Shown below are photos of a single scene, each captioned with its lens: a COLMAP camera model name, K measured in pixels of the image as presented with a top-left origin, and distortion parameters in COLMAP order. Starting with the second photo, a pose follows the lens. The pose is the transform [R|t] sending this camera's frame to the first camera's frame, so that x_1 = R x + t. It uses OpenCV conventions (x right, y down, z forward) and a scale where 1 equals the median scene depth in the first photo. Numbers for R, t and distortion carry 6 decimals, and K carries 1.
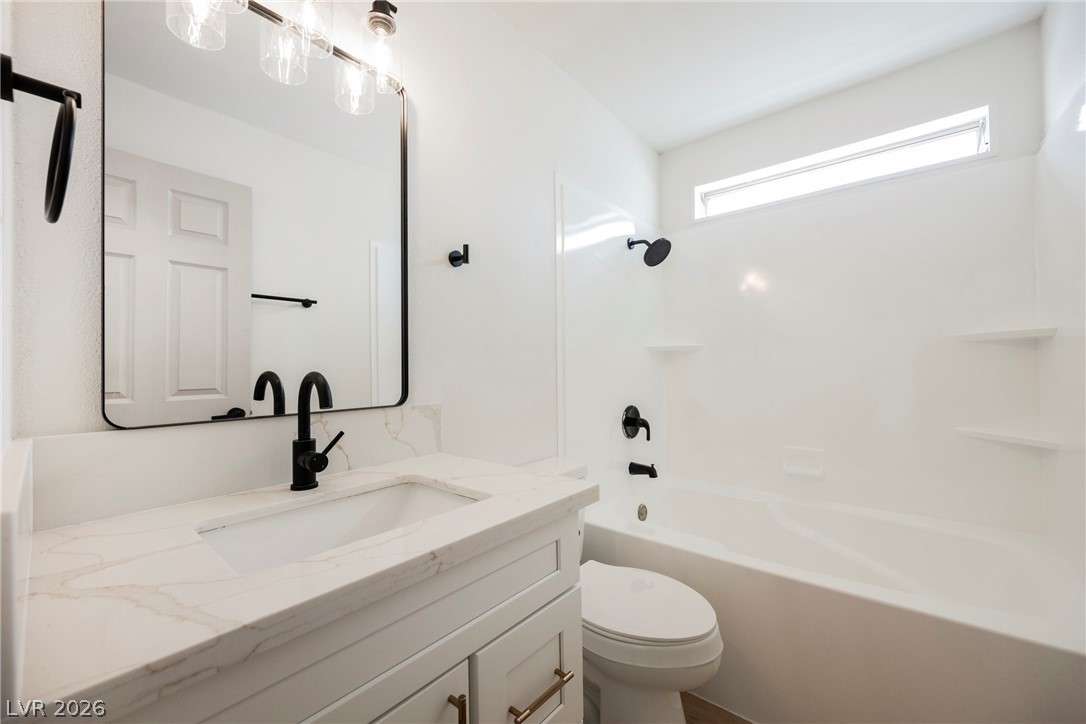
lens RADIAL K [[422.6, 0, 543.9], [0, 422.6, 363.3], [0, 0, 1]] dist [-0.001151, -0.000738]
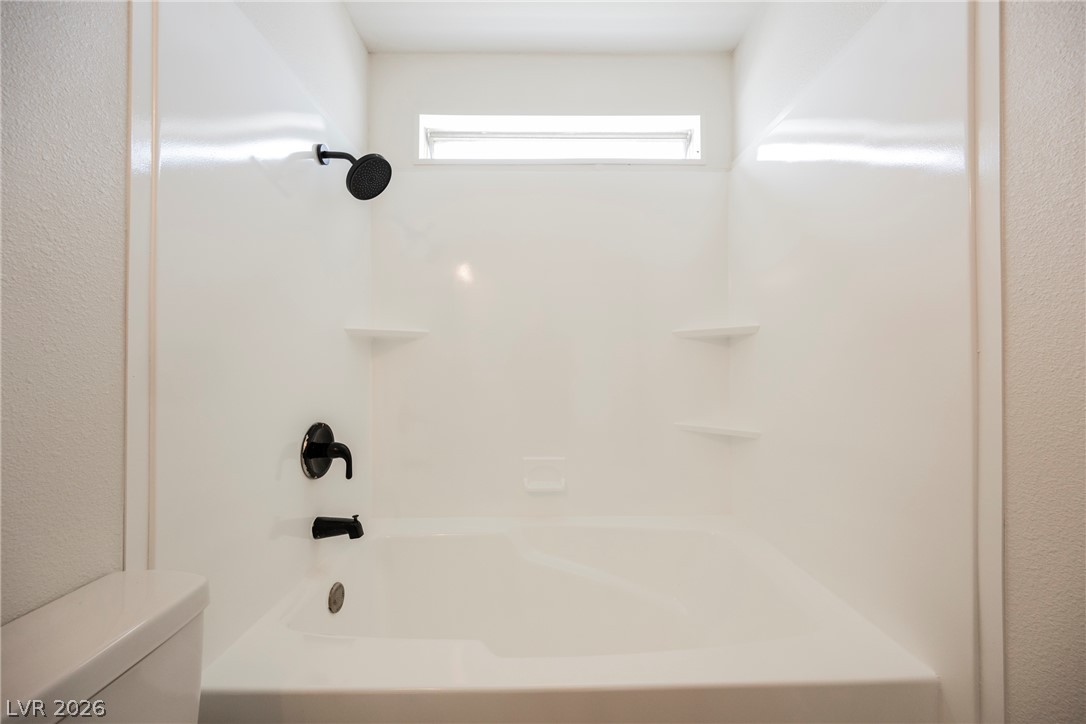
lens RADIAL K [[422.6, 0, 544.0], [0, 422.6, 360.6], [0, 0, 1]] dist [-0.001151, -0.000738]
pose [[0.758368, 0.015636, 0.651639, 0.058413], [-0.011256, 0.999877, -0.010893, 0.014423], [-0.651730, 0.000926, 0.758451, 0.342956]]
